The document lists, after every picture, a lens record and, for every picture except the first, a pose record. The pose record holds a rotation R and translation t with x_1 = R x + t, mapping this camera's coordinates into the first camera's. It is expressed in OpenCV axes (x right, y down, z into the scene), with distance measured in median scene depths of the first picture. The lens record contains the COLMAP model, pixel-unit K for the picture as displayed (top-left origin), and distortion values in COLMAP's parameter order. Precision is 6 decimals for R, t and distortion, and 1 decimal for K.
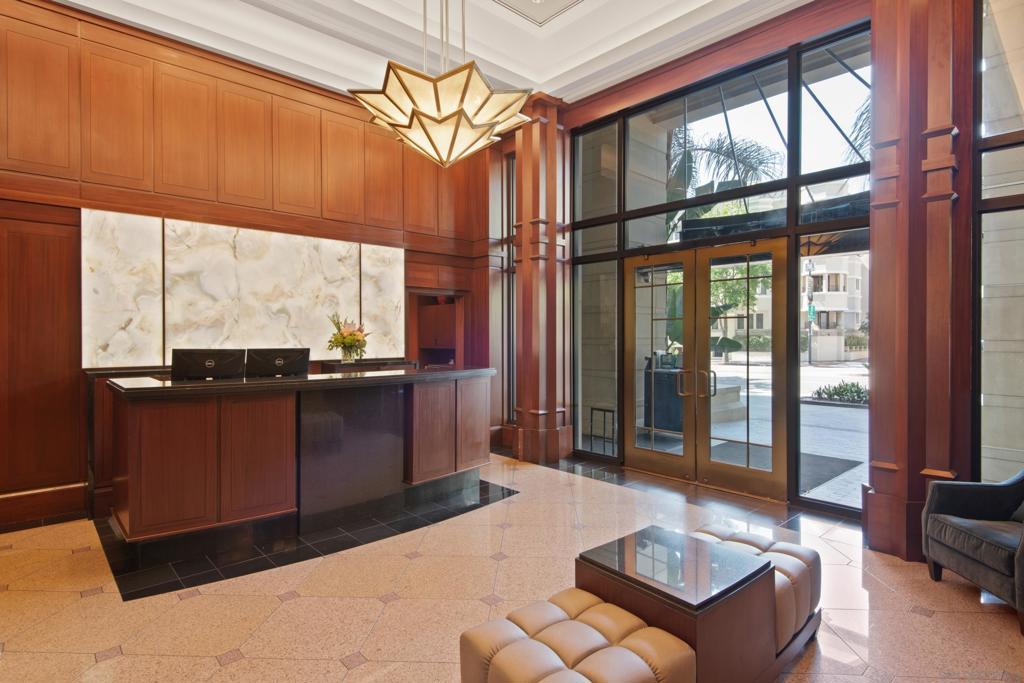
lens RADIAL K [[539.6, 0, 510.1], [0, 539.6, 338.5], [0, 0, 1]] dist [0.021086, -0.005476]
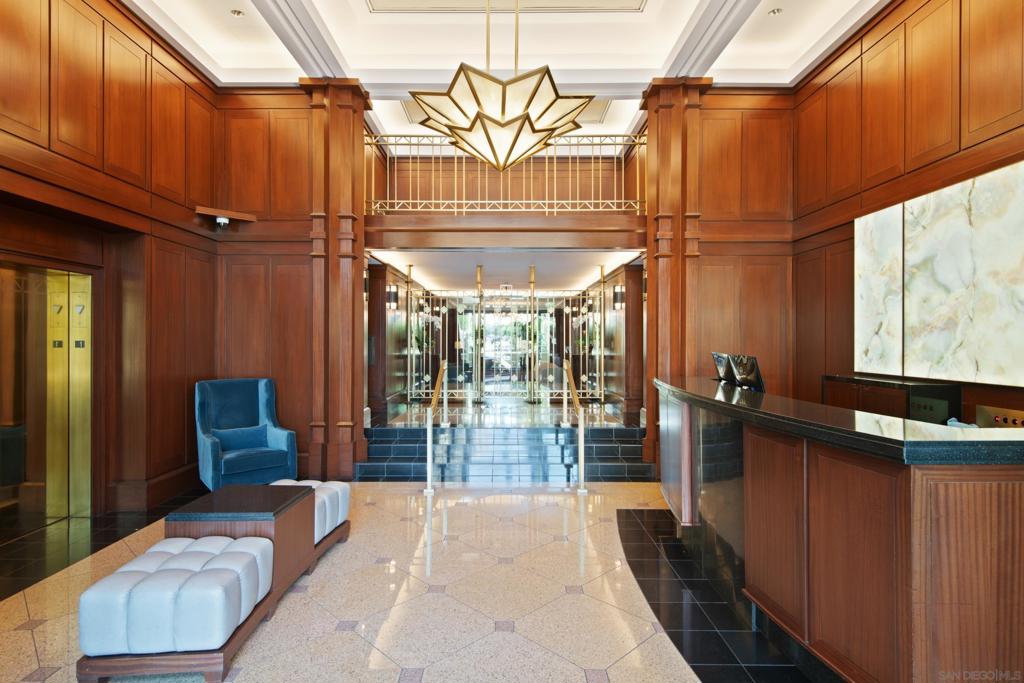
lens RADIAL K [[539.6, 0, 509.1], [0, 539.6, 338.9], [0, 0, 1]] dist [0.021086, -0.005476]
pose [[-0.672492, -0.001176, -0.740104, 0.388601], [-0.005754, 0.999977, 0.003639, -0.007525], [0.740082, 0.006705, -0.672483, 1.079810]]
